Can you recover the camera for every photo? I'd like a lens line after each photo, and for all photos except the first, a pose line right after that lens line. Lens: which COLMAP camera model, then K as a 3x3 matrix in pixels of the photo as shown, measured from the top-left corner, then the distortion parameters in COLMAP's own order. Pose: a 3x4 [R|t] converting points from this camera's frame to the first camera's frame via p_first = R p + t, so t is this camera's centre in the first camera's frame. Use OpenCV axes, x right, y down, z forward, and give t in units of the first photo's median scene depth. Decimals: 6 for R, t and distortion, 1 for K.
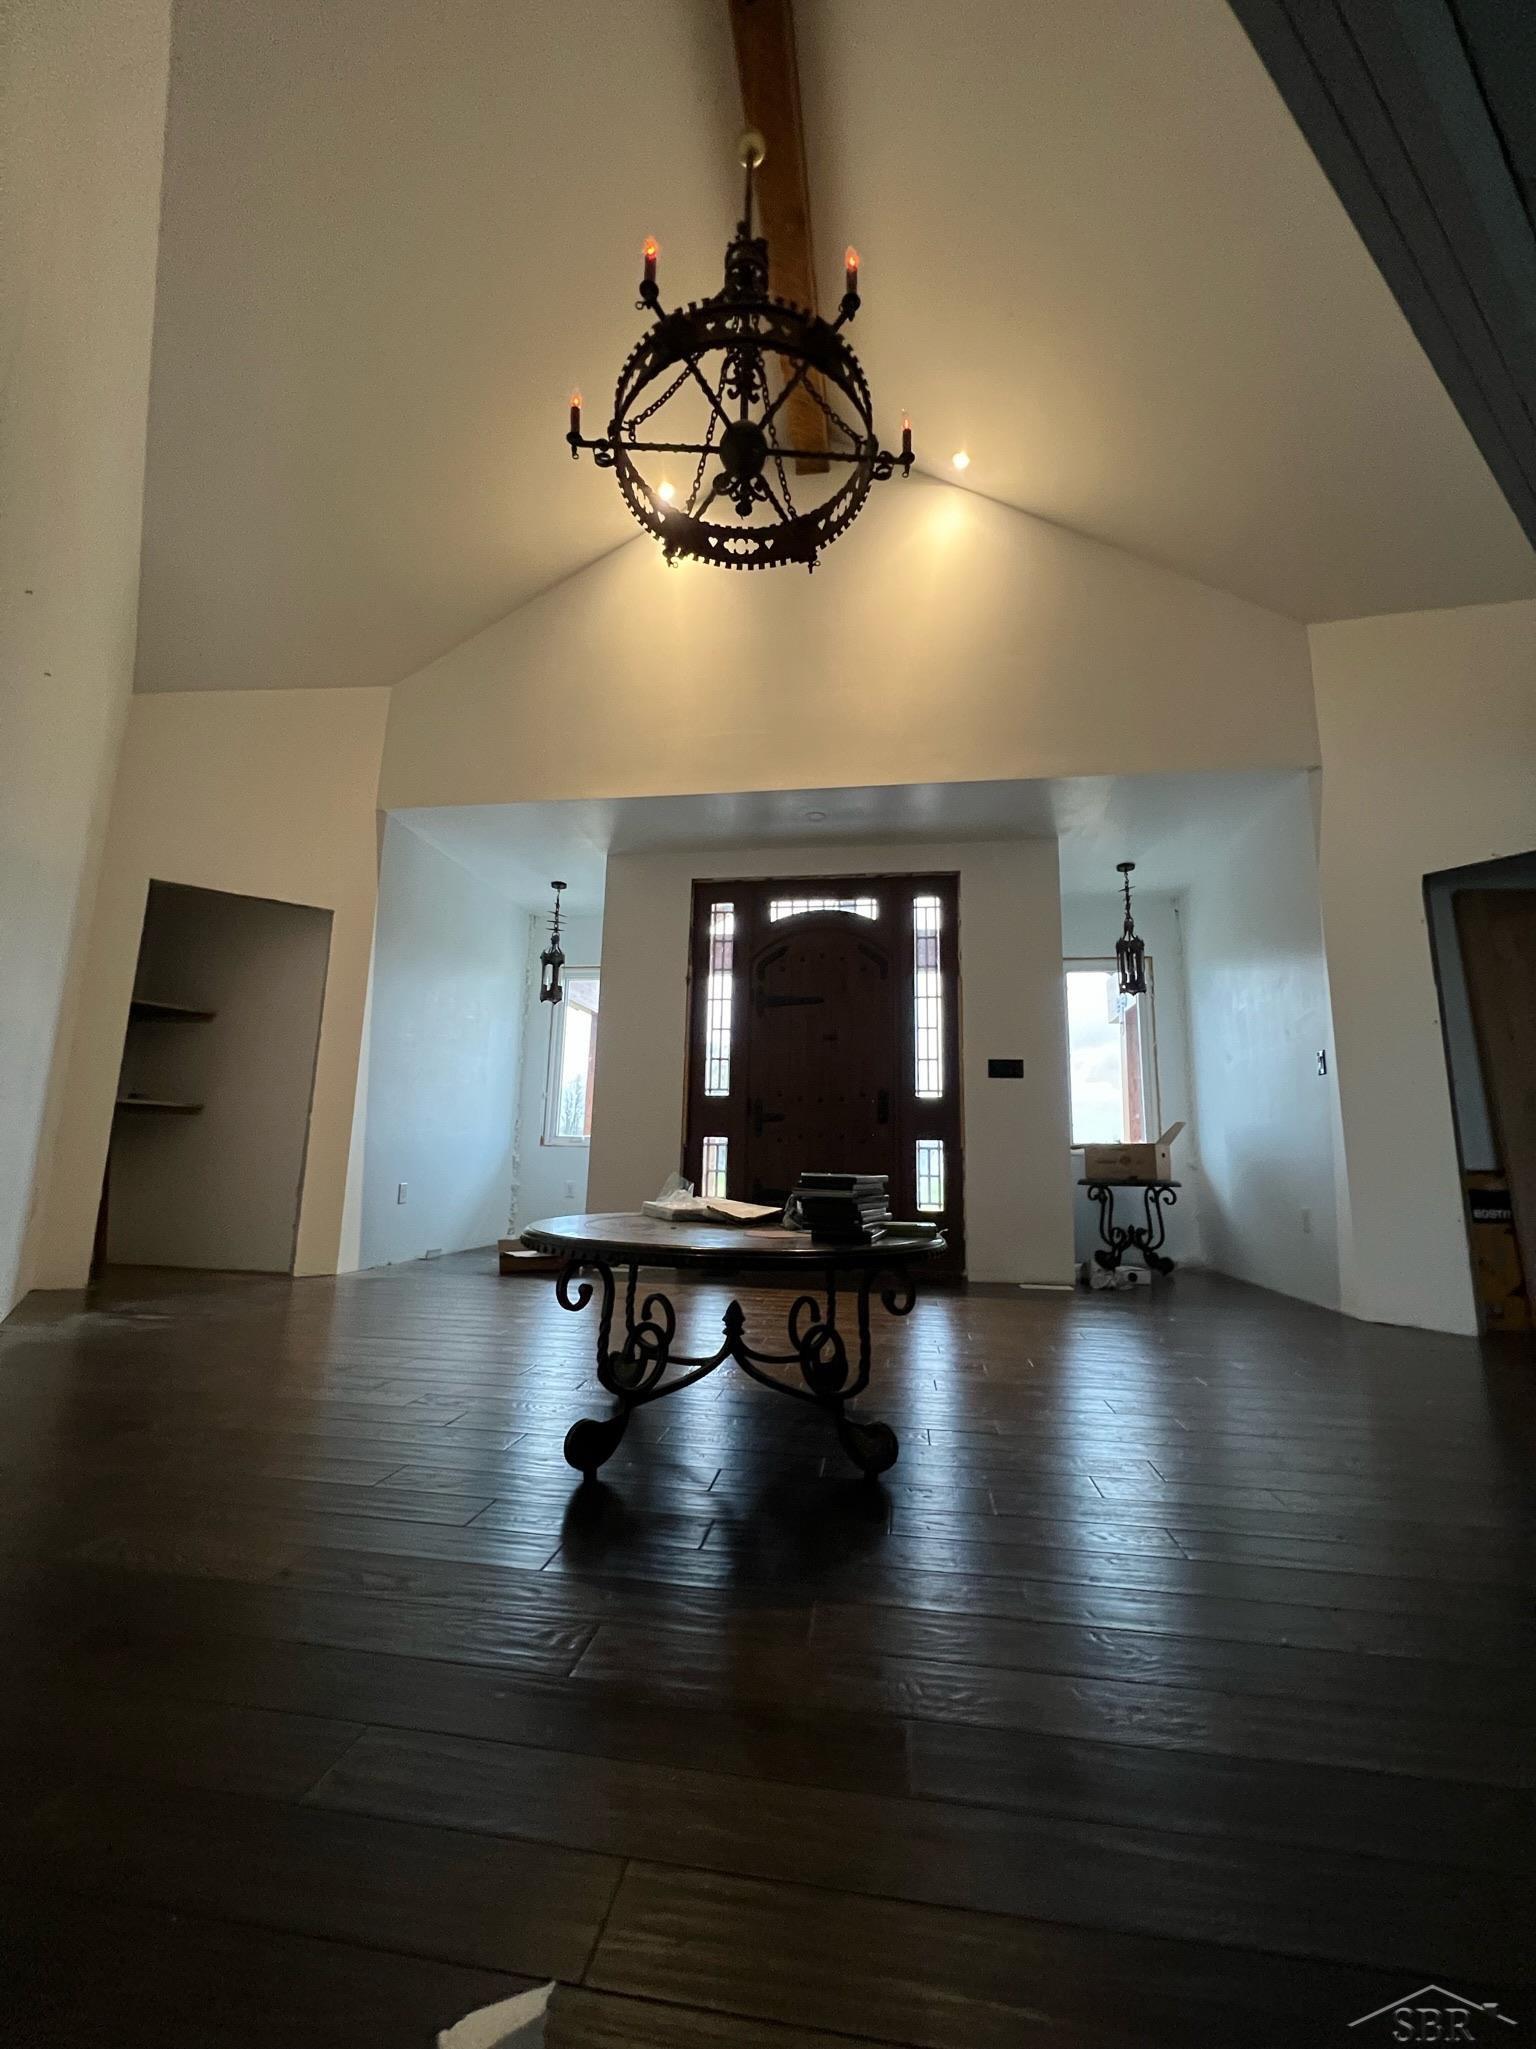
lens RADIAL K [[826.0, 0, 768.0], [0, 826.0, 1024.5], [0, 0, 1]] dist [-0.001904, -0.000036]
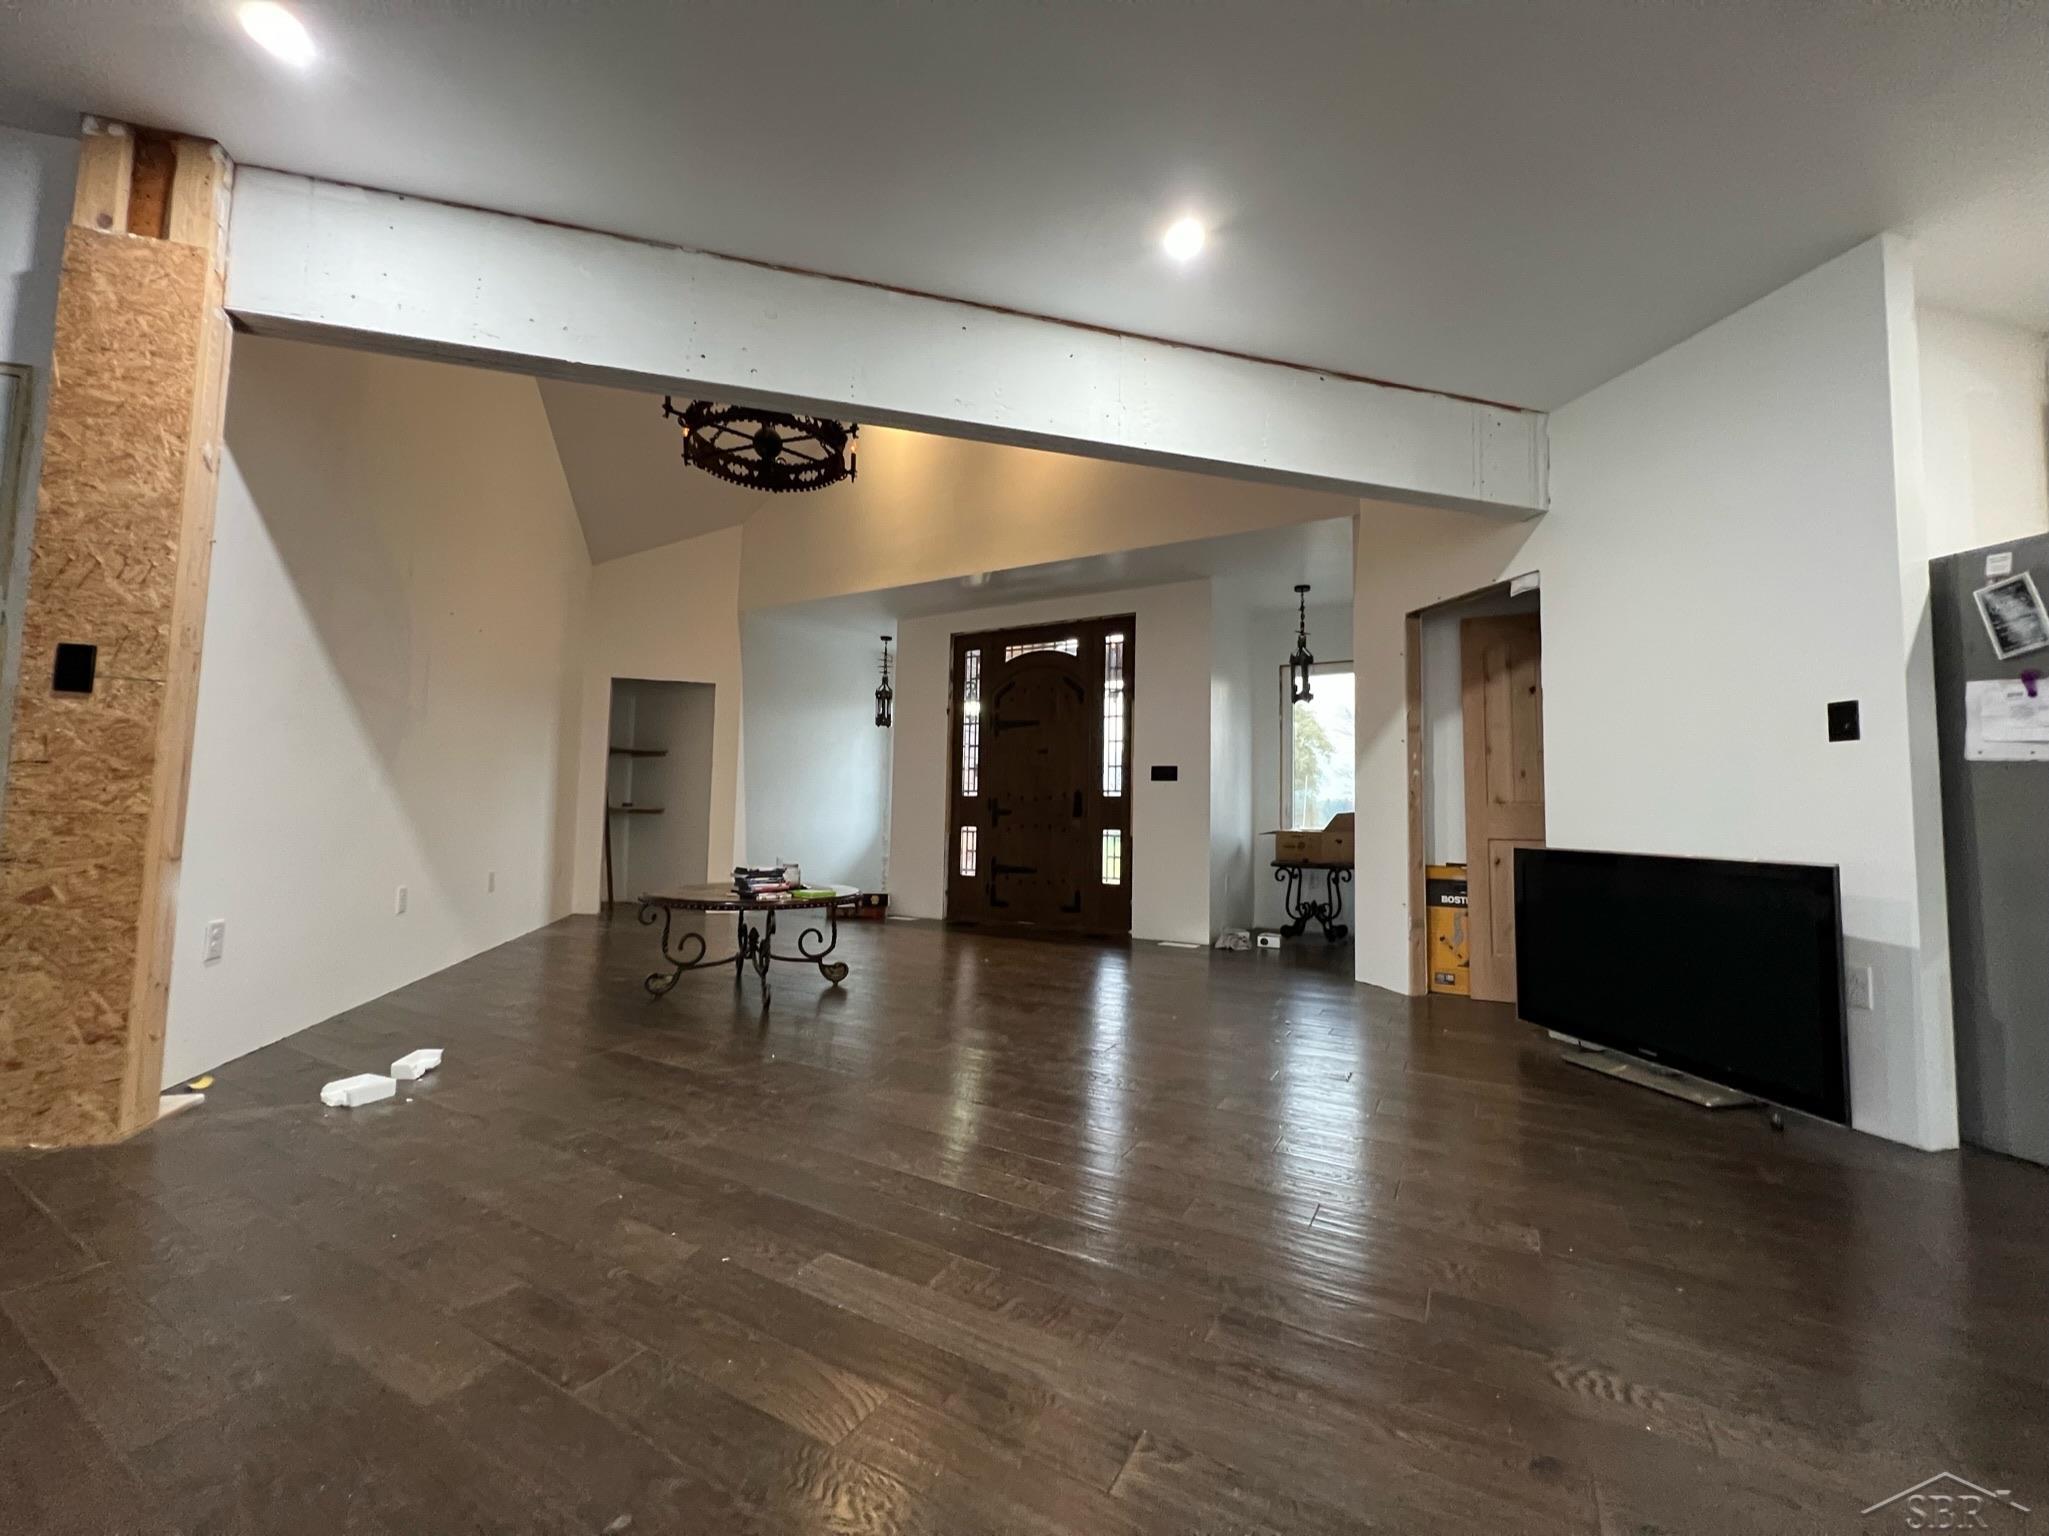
lens RADIAL K [[829.0, 0, 1024.5], [0, 829.0, 768.0], [0, 0, 1]] dist [0.001516, 0.000093]
pose [[0.929695, -0.023746, -0.367564, 0.529682], [0.058423, 0.994793, 0.083506, -0.068779], [0.363667, -0.099109, 0.926242, -0.226947]]
